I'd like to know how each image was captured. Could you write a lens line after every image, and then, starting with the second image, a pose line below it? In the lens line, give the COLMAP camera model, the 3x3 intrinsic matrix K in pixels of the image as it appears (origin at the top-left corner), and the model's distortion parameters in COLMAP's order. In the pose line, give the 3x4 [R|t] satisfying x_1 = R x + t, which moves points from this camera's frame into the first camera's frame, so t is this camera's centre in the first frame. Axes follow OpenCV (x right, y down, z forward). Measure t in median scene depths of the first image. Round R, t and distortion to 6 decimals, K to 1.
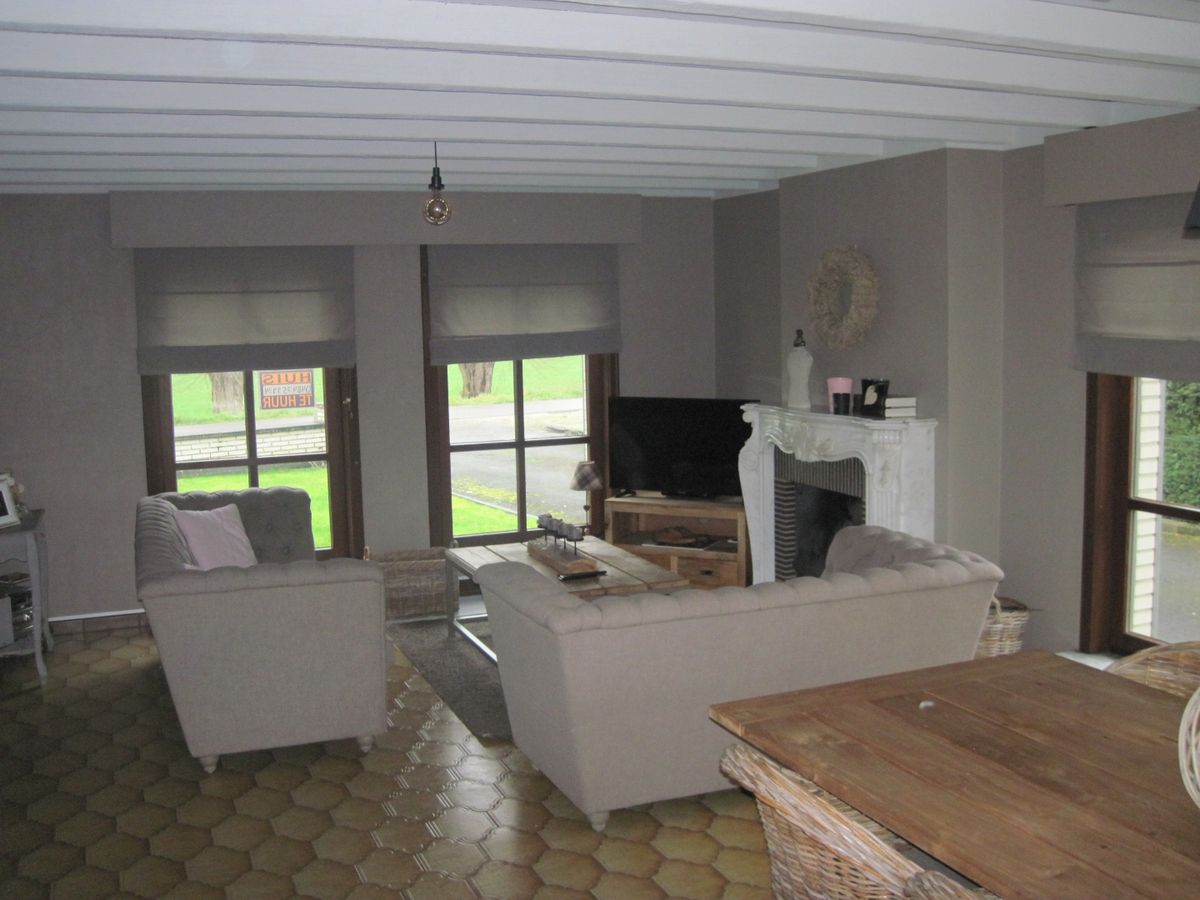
lens RADIAL K [[1249.1, 0, 618.3], [0, 1249.1, 434.9], [0, 0, 1]] dist [-0.182523, 0.154510]
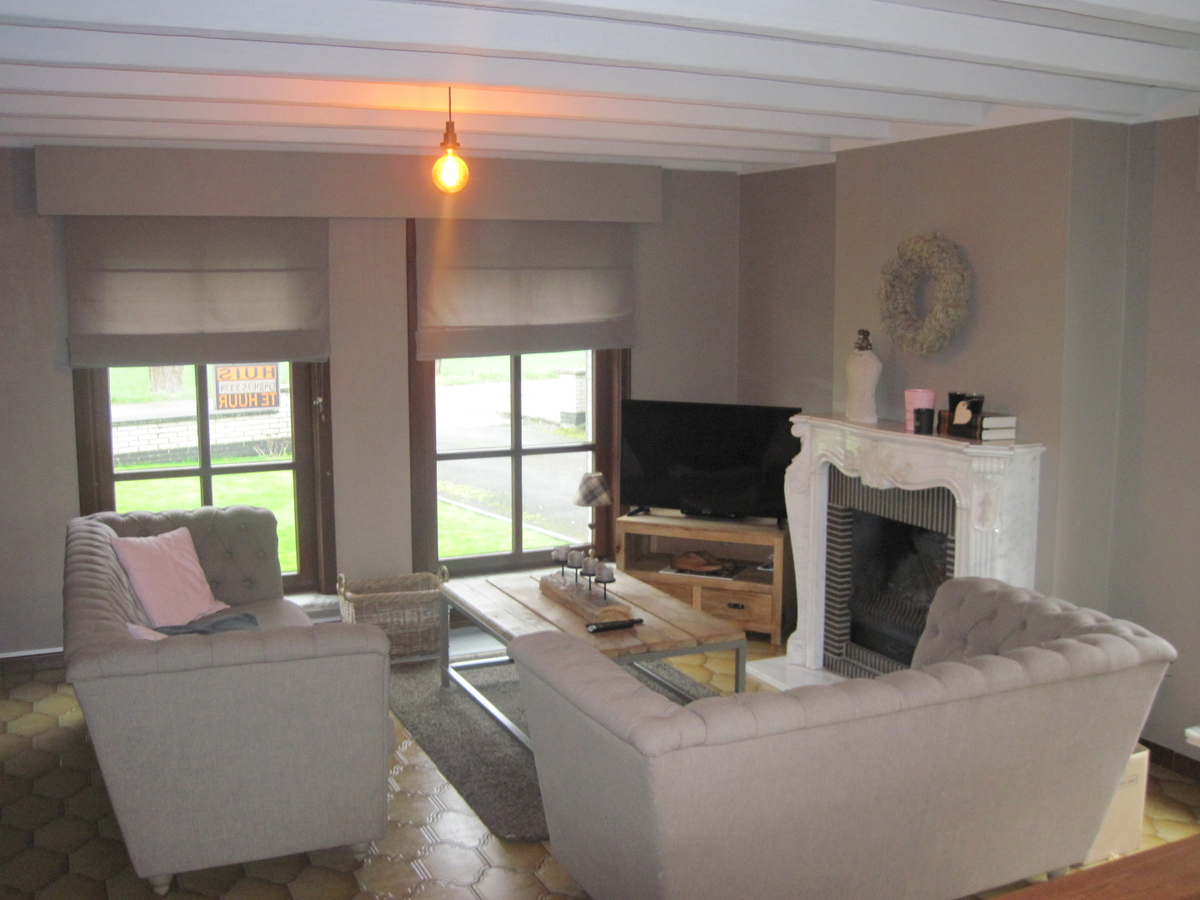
lens RADIAL K [[1230.6, 0, 608.0], [0, 1230.6, 445.9], [0, 0, 1]] dist [-0.186133, 0.169145]
pose [[0.998763, 0.014529, 0.047551, -0.065491], [-0.015883, 0.999476, 0.028213, -0.025638], [-0.047116, -0.028933, 0.998470, 0.171303]]
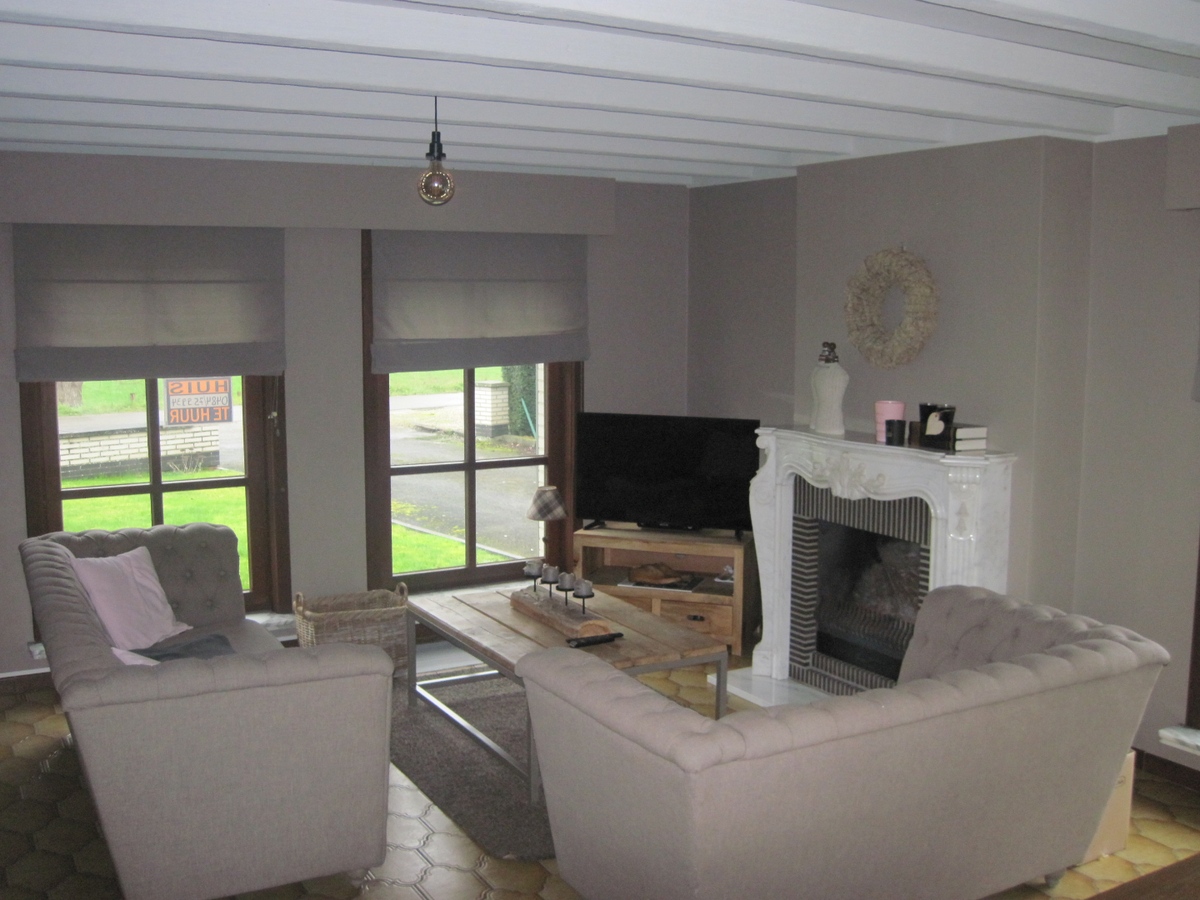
lens RADIAL K [[1233.4, 0, 593.9], [0, 1233.4, 438.3], [0, 0, 1]] dist [-0.185530, 0.173673]
pose [[0.992111, 0.008757, 0.125059, -0.117265], [-0.010260, 0.999883, 0.011376, -0.025872], [-0.124945, -0.012569, 0.992084, 0.178492]]
